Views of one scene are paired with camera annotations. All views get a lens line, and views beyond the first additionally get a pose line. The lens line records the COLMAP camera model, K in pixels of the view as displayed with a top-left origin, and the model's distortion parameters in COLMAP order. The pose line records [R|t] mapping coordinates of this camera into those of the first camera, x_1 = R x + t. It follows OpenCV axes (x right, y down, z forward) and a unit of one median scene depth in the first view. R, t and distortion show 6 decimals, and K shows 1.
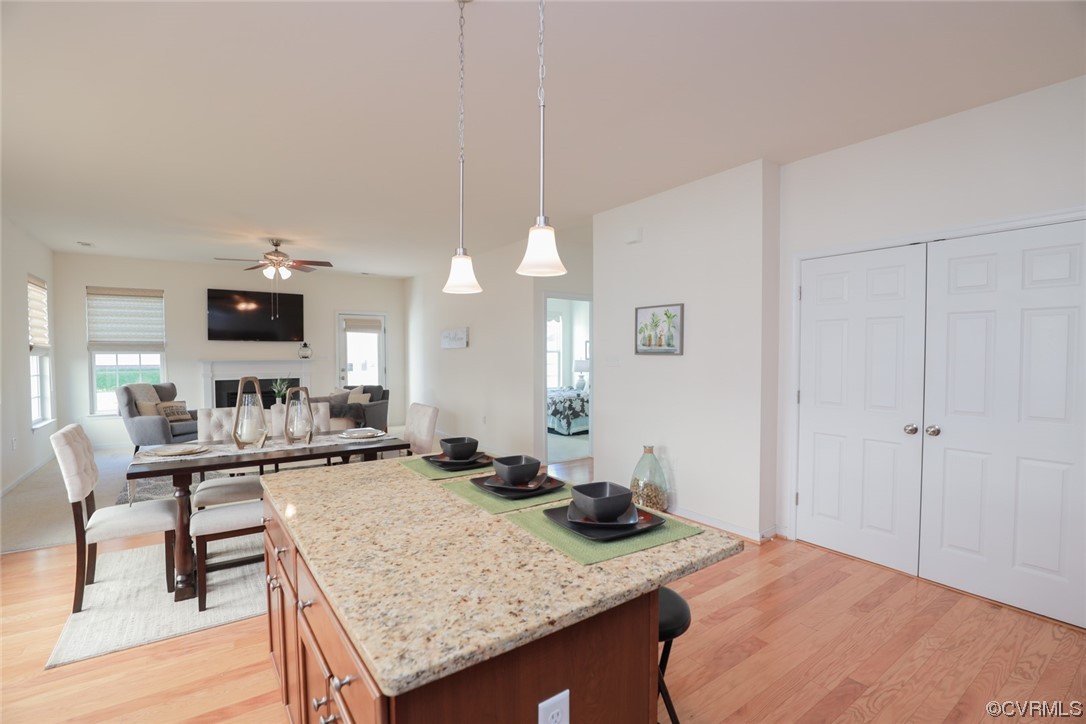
lens RADIAL K [[497.4, 0, 541.6], [0, 497.4, 367.1], [0, 0, 1]] dist [-0.033650, 0.004827]
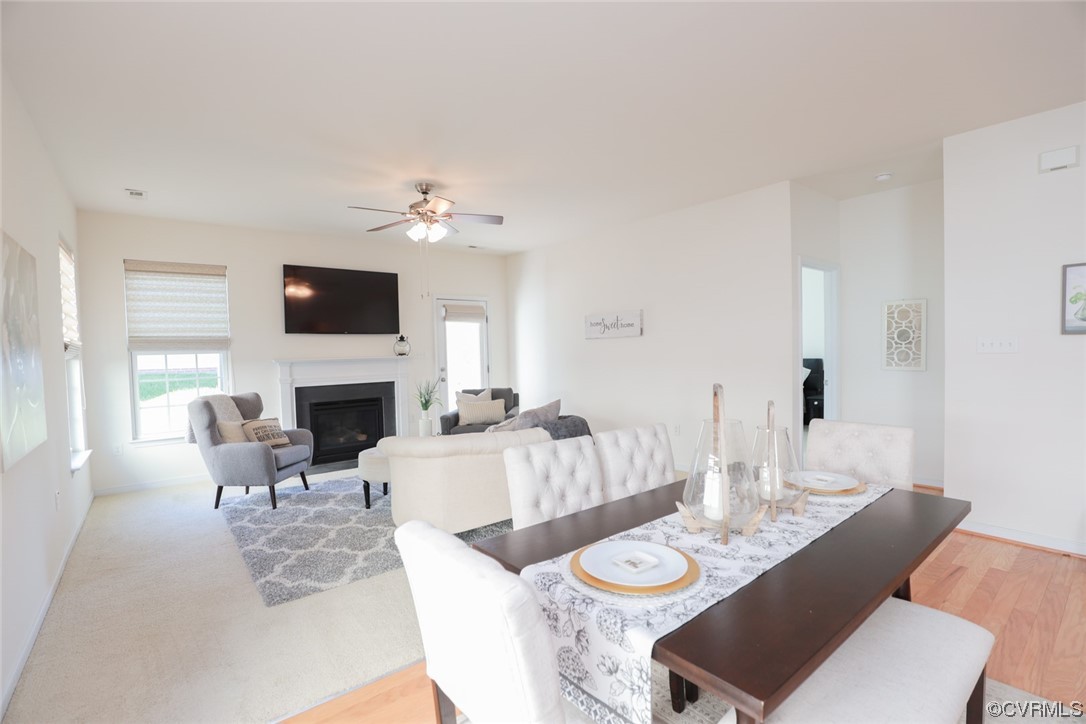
lens RADIAL K [[497.4, 0, 541.1], [0, 497.4, 364.5], [0, 0, 1]] dist [-0.033650, 0.004827]
pose [[0.998208, -0.023213, 0.055150, -0.561437], [0.023019, 0.999726, 0.004144, -0.003292], [-0.055231, -0.002867, 0.998469, 0.385185]]
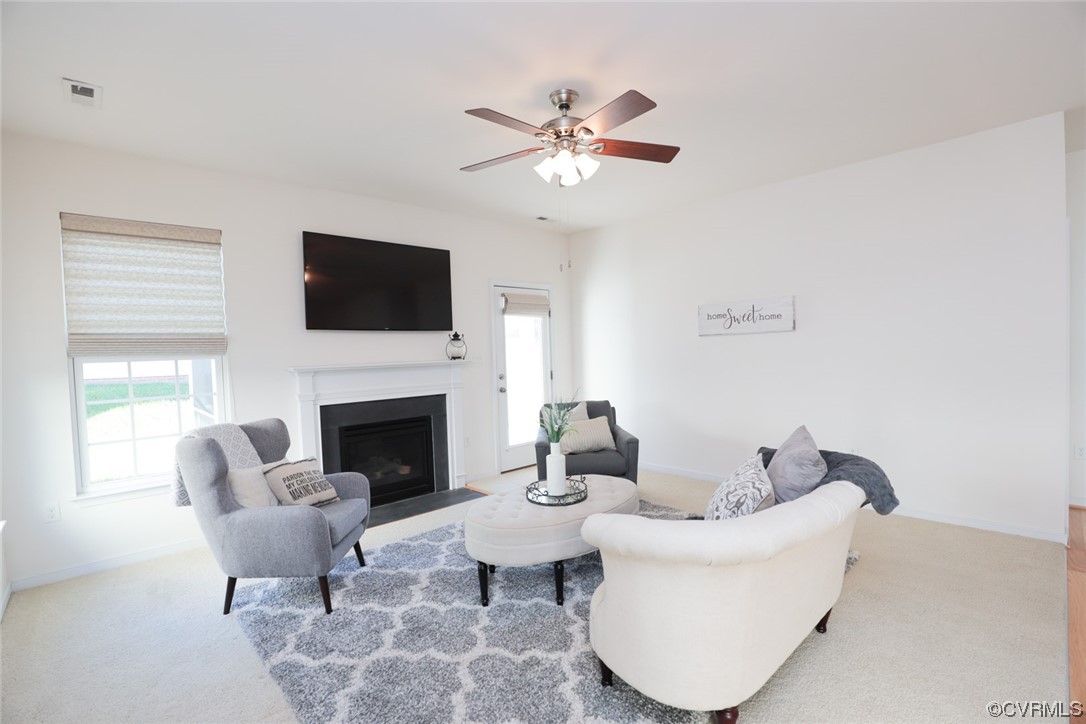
lens RADIAL K [[497.4, 0, 546.7], [0, 497.4, 364.1], [0, 0, 1]] dist [-0.033650, 0.004827]
pose [[0.990246, -0.033514, 0.135236, -0.836777], [0.033684, 0.999432, 0.001030, -0.016620], [-0.135194, 0.003535, 0.990813, 0.743262]]
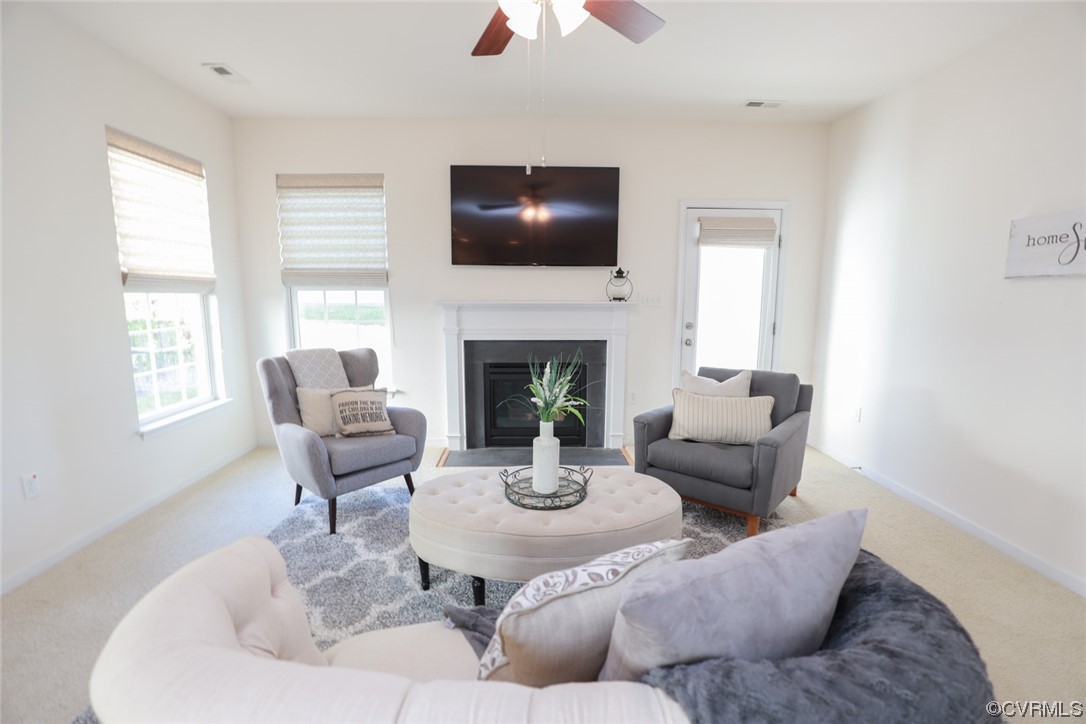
lens RADIAL K [[497.4, 0, 540.7], [0, 497.4, 367.8], [0, 0, 1]] dist [-0.033650, 0.004827]
pose [[0.830691, 0.087342, -0.549840, -0.488799], [-0.019373, 0.991554, 0.128239, -0.024715], [0.556397, -0.095874, 0.825367, 0.998188]]
